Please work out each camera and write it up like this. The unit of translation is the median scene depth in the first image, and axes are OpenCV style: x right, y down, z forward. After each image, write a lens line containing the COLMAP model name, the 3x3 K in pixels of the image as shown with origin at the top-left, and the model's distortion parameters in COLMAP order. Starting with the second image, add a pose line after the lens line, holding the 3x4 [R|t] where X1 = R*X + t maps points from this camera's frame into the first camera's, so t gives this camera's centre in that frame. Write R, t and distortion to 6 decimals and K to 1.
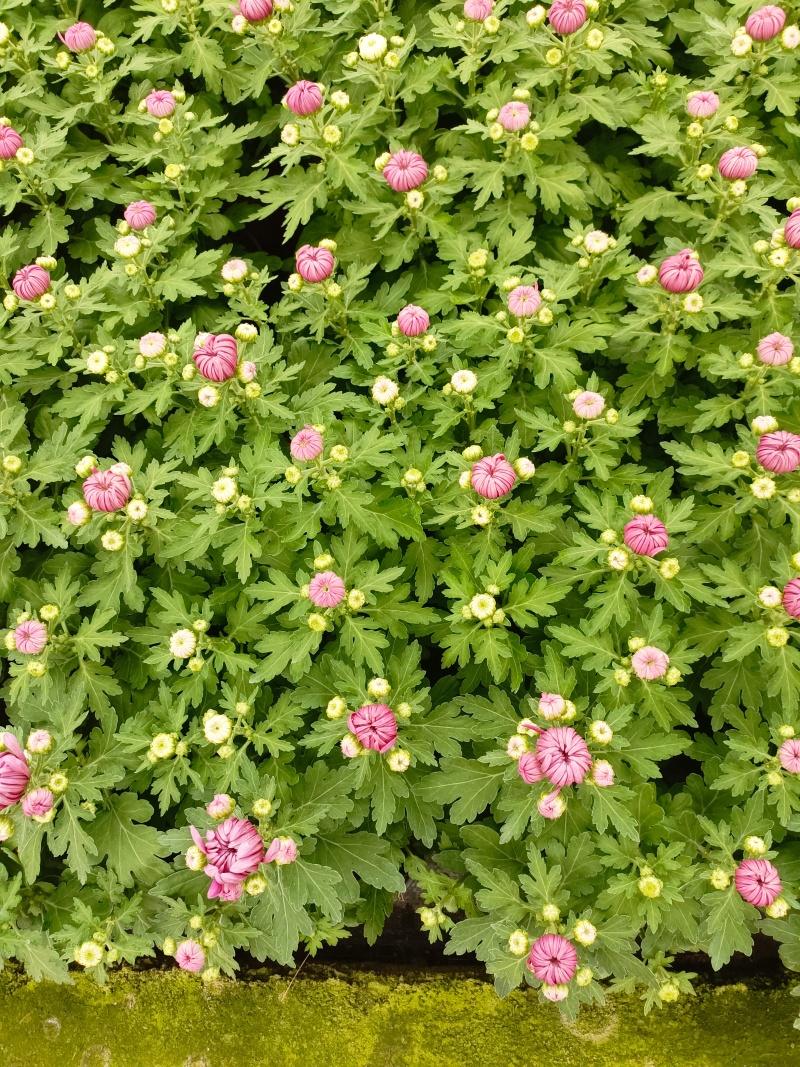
lens RADIAL K [[746.7, 0, 400.0], [0, 746.7, 533.5], [0, 0, 1]] dist [0.040290, -0.056563]
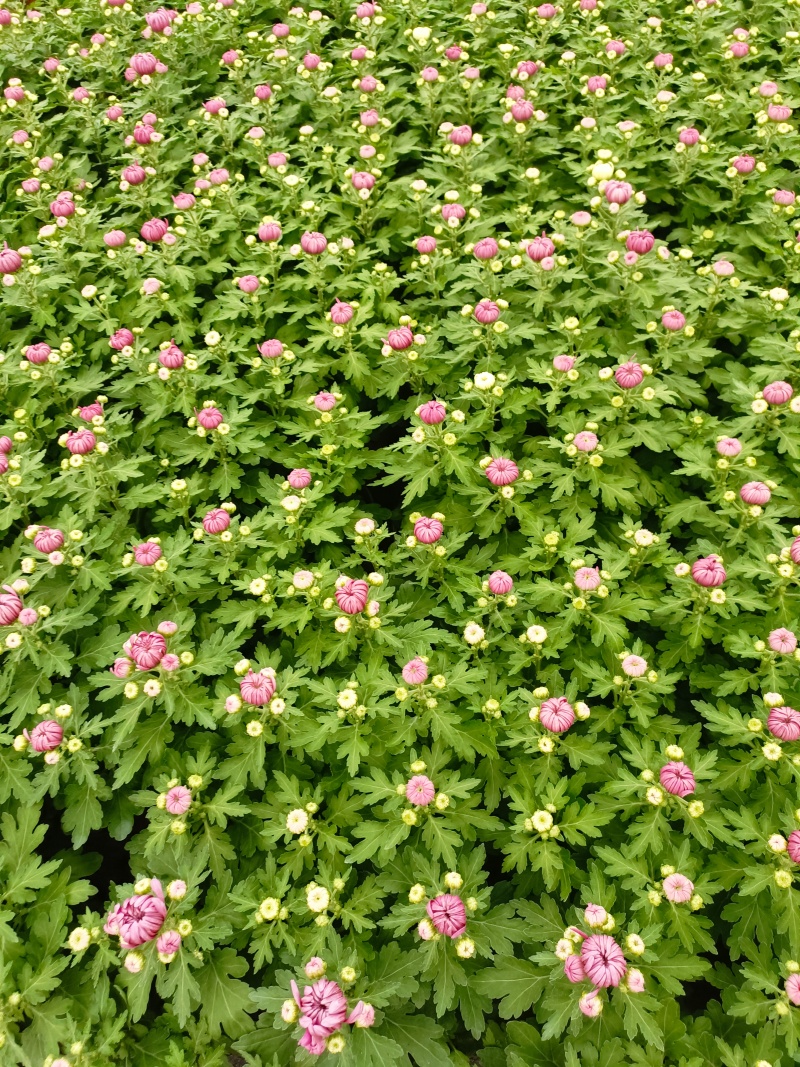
lens RADIAL K [[746.7, 0, 400.0], [0, 746.7, 533.5], [0, 0, 1]] dist [0.040290, -0.056563]
pose [[0.992381, 0.108929, -0.057578, -0.094848], [-0.120089, 0.959655, -0.254247, -0.014135], [0.027560, 0.259225, 0.965424, -0.301545]]
